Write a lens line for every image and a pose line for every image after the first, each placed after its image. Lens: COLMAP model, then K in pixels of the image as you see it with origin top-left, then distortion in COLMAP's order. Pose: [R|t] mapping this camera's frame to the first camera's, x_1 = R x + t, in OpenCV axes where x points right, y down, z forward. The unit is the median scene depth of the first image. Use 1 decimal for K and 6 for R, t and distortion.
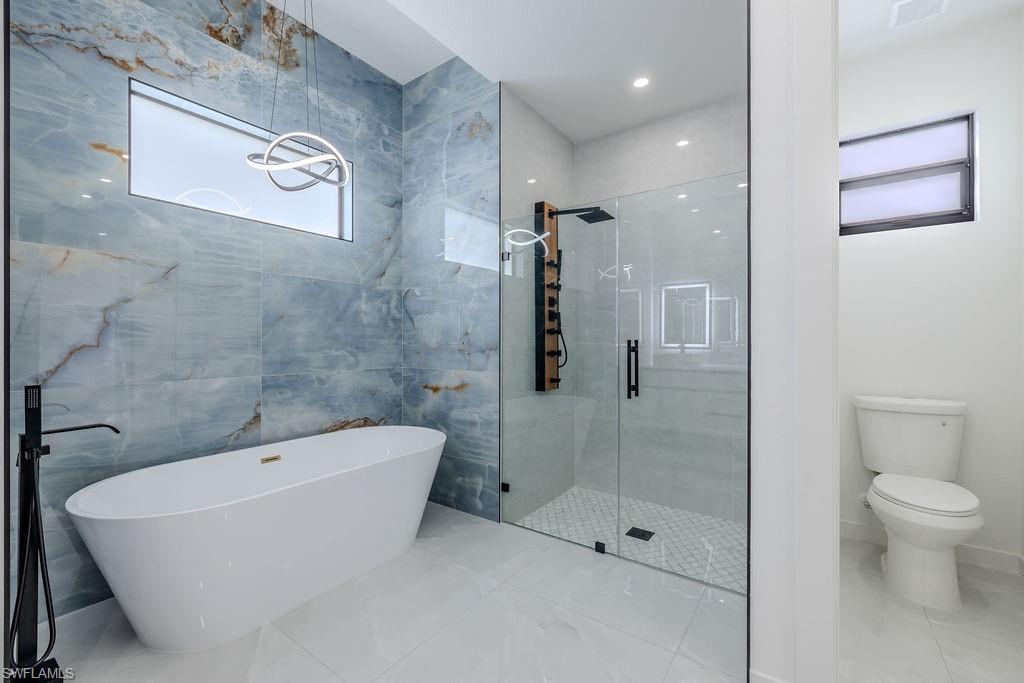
lens RADIAL K [[428.9, 0, 508.6], [0, 428.9, 340.1], [0, 0, 1]] dist [-0.001899, -0.000166]
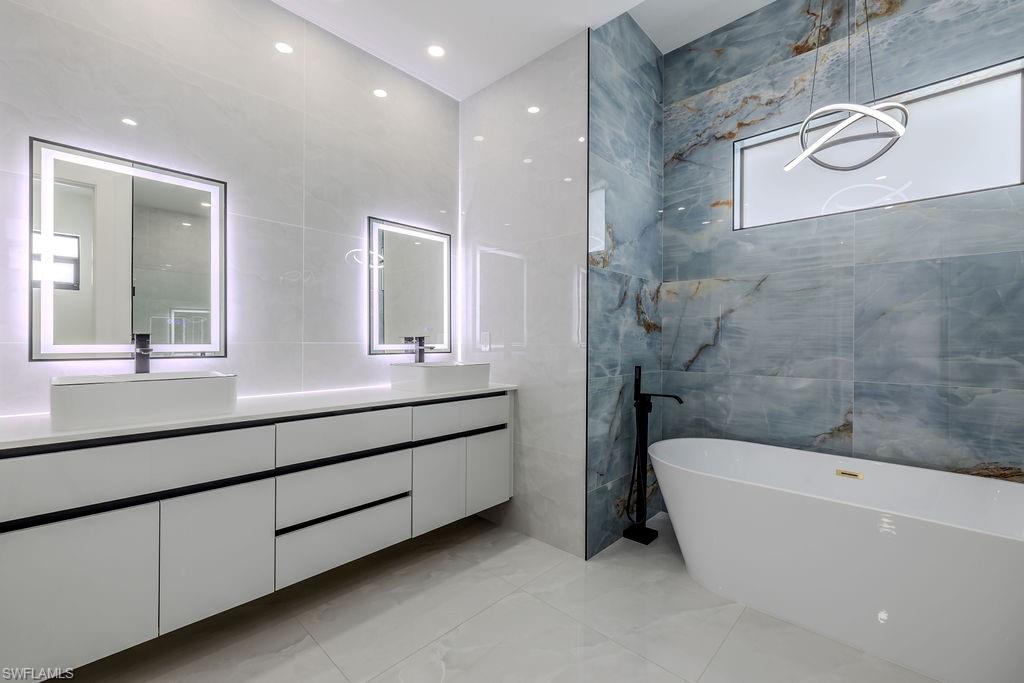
lens RADIAL K [[428.9, 0, 508.6], [0, 428.9, 340.1], [0, 0, 1]] dist [-0.001899, -0.000166]
pose [[-0.144677, -0.001593, -0.989478, 0.453661], [-0.002306, 0.999997, -0.001273, 0.000338], [0.989476, 0.002098, -0.144681, 0.440977]]
